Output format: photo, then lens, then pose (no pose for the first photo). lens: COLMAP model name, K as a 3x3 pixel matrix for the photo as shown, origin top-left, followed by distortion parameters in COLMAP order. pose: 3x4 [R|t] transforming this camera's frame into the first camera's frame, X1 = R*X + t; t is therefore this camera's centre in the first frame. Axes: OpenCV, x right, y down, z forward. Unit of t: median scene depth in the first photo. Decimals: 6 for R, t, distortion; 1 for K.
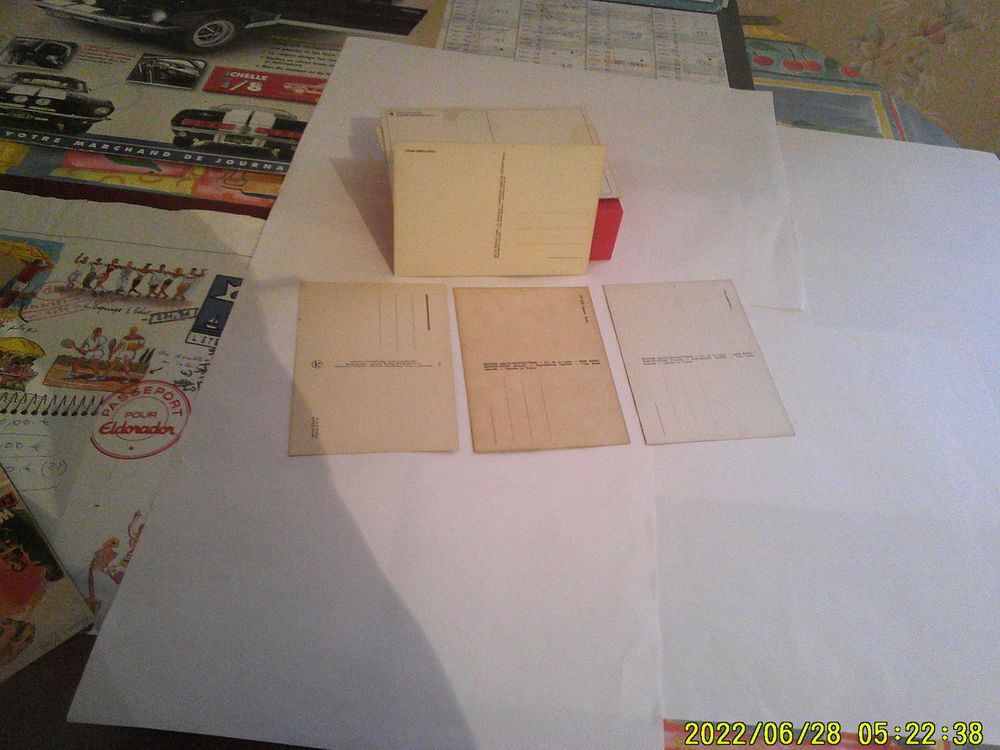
lens RADIAL K [[804.1, 0, 498.4], [0, 804.1, 361.1], [0, 0, 1]] dist [-0.001297, -0.015379]
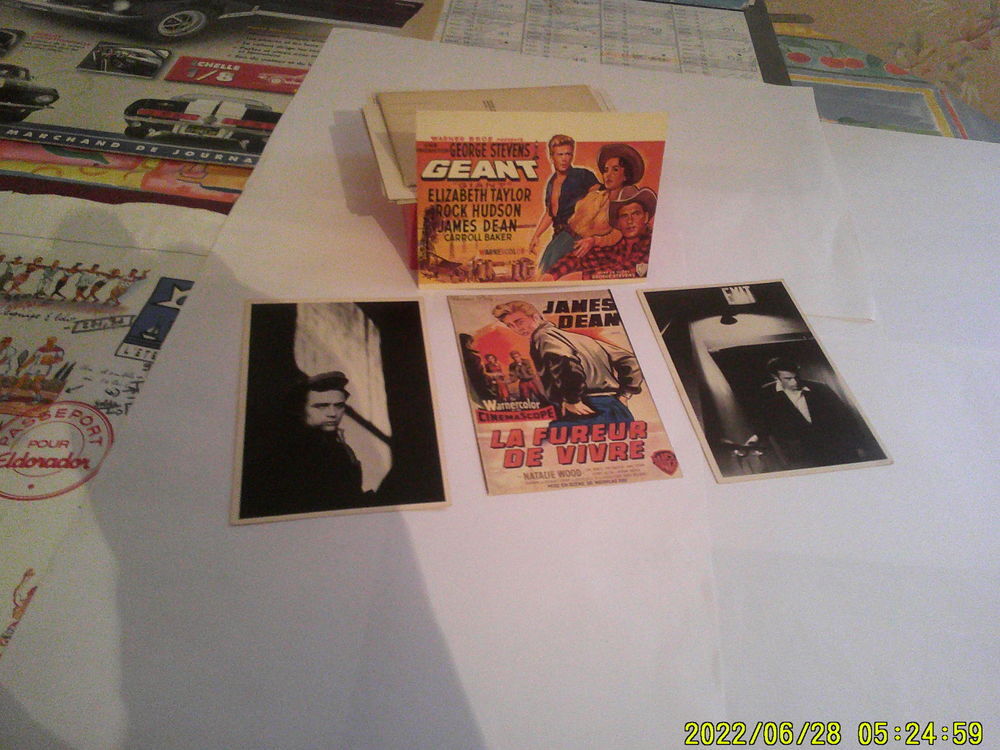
lens RADIAL K [[789.4, 0, 502.1], [0, 789.4, 378.8], [0, 0, 1]] dist [-0.005156, -0.003836]
pose [[0.999981, -0.000291, 0.006147, -0.007529], [0.000568, 0.998984, -0.045052, 0.028610], [-0.006128, 0.045055, 0.998966, 0.172921]]
